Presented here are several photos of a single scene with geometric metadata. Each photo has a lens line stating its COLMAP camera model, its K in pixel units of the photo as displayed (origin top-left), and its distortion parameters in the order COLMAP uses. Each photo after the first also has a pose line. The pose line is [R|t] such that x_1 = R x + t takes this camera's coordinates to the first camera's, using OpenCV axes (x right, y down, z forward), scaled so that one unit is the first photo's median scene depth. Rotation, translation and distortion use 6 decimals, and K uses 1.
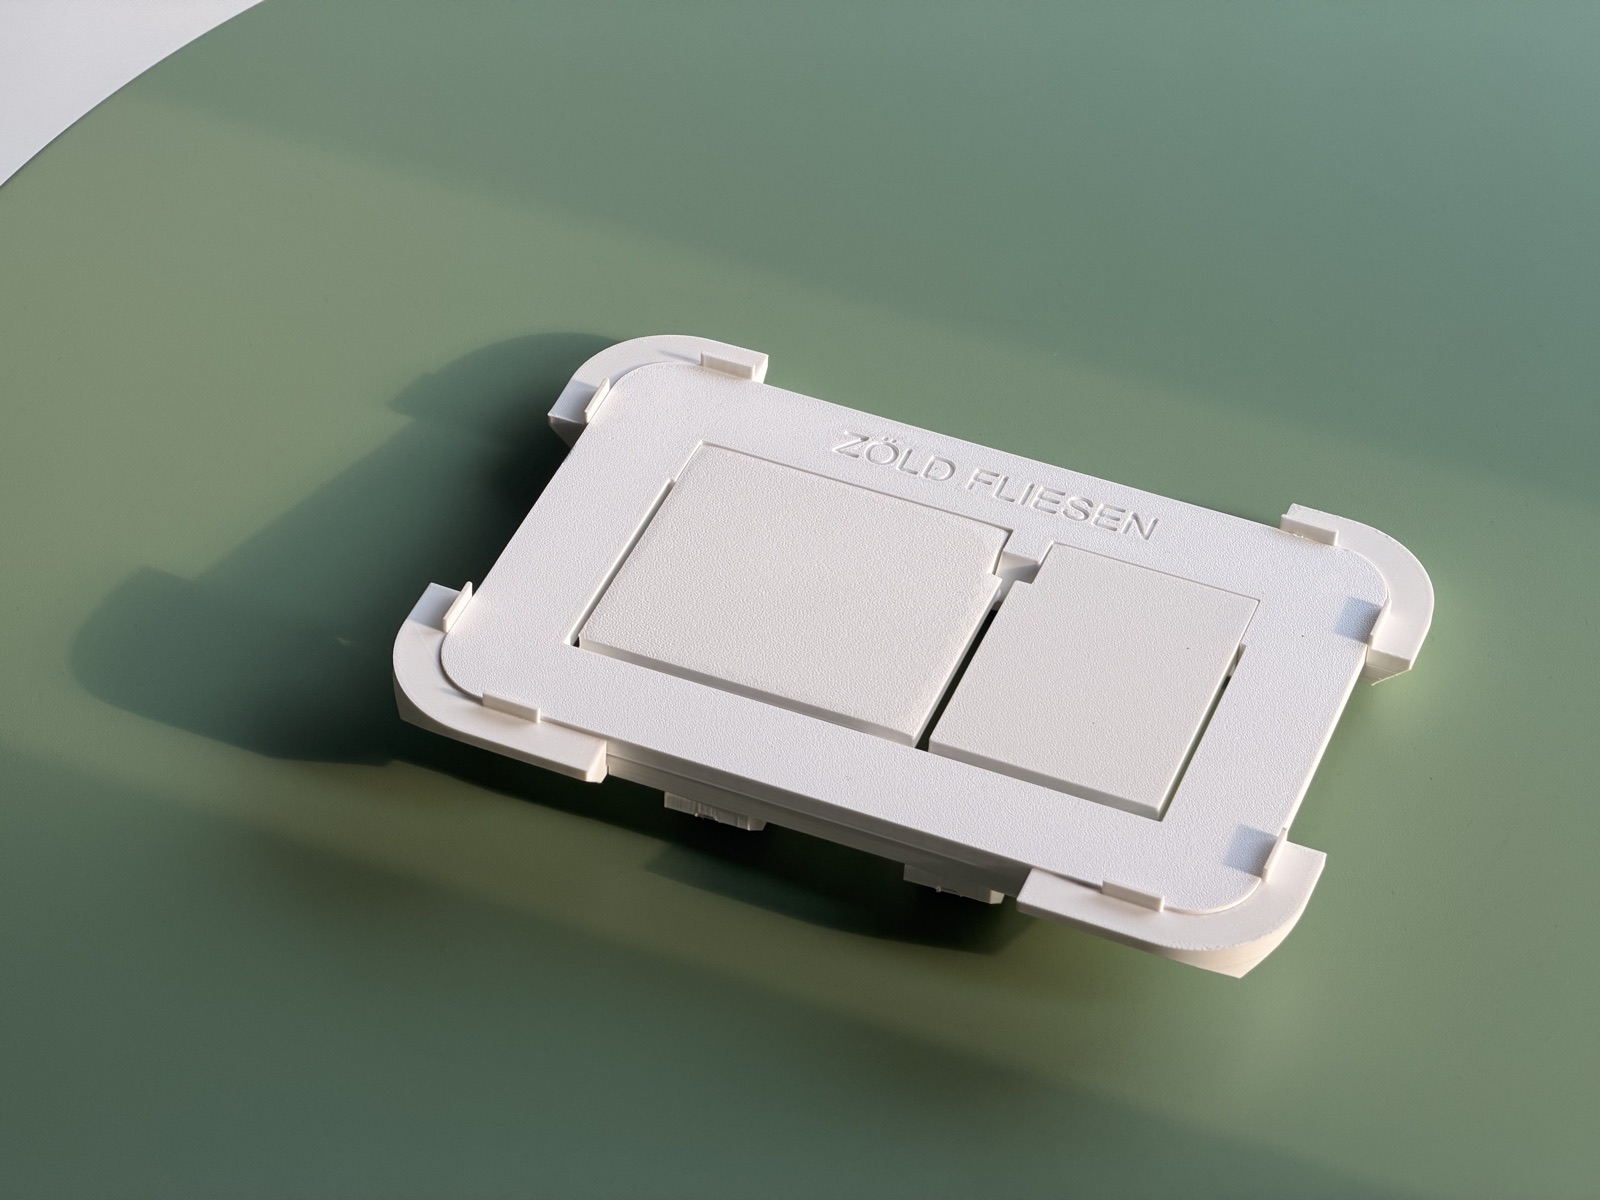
lens RADIAL K [[4724.7, 0, 797.4], [0, 4724.7, 598.2], [0, 0, 1]] dist [0.291633, 0.000000]
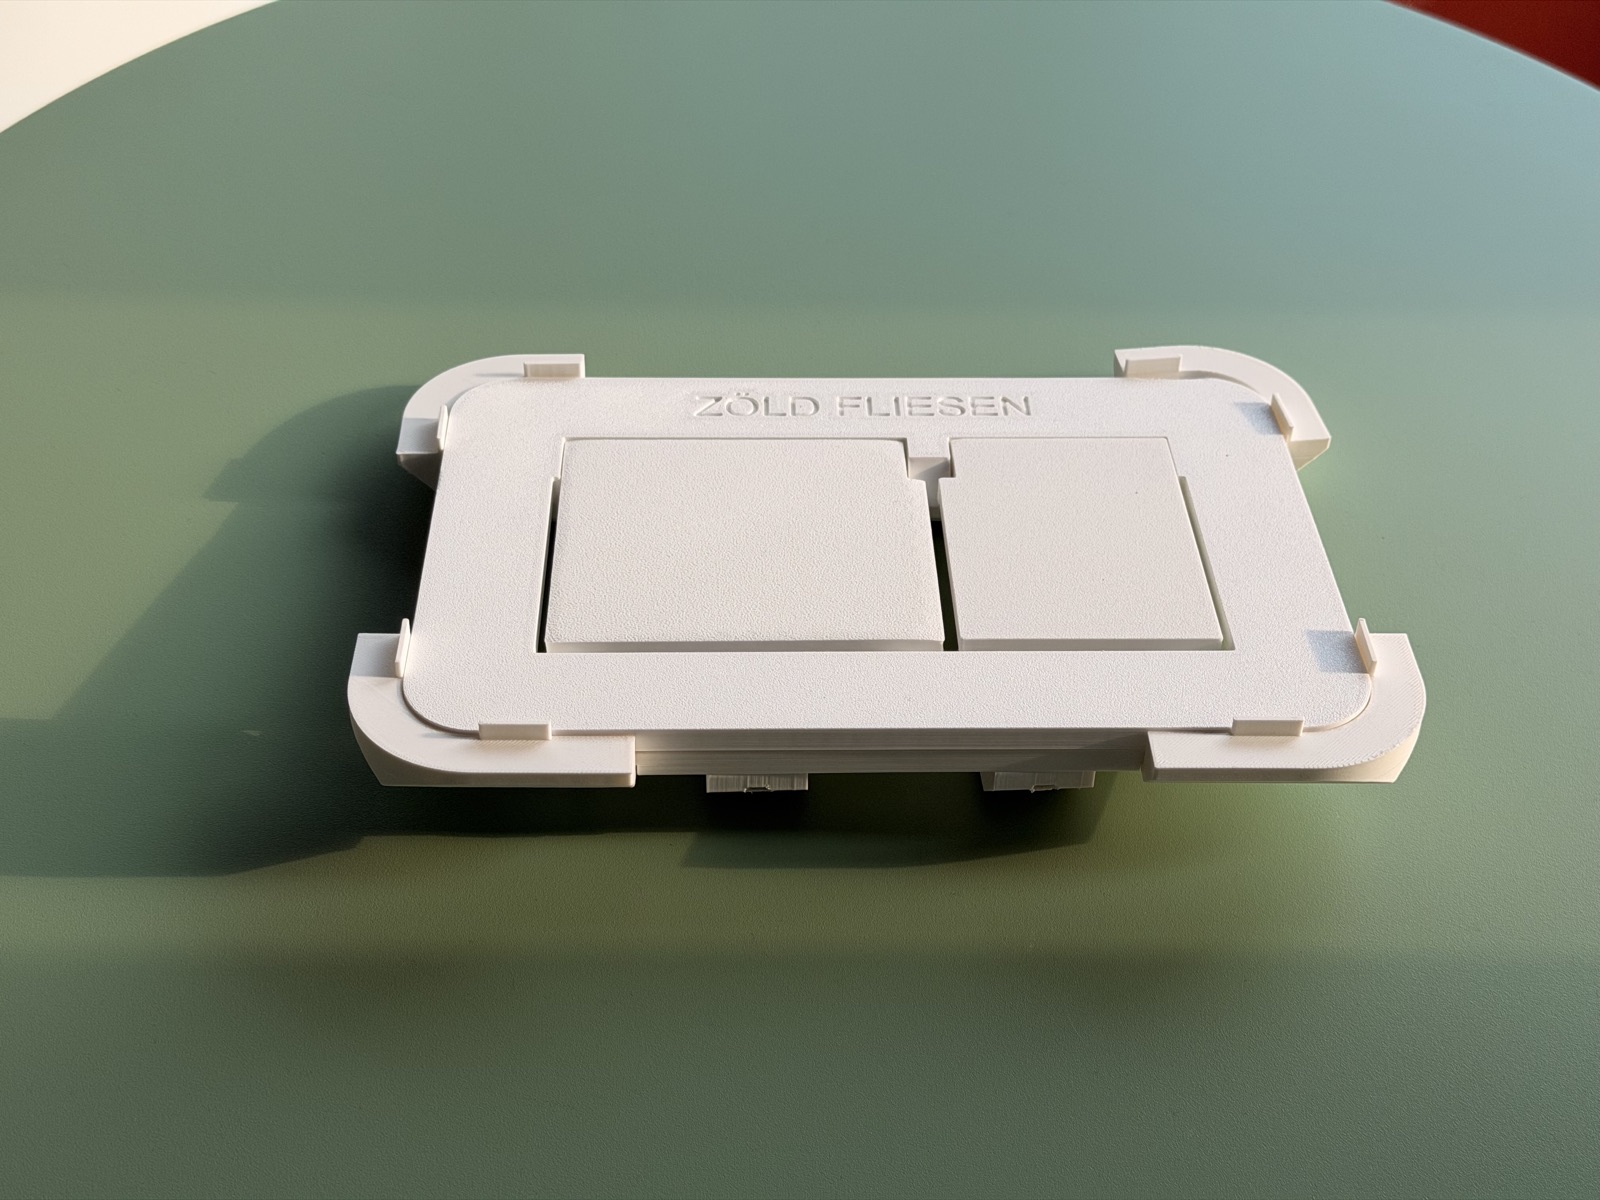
lens RADIAL K [[2240.5, 0, 799.8], [0, 2240.5, 610.1], [0, 0, 1]] dist [0.178272, 0.000000]
pose [[0.922046, -0.260056, 0.286710, -0.118933], [0.276881, 0.960716, -0.019034, 0.022989], [-0.270497, 0.096935, 0.957828, 0.561247]]
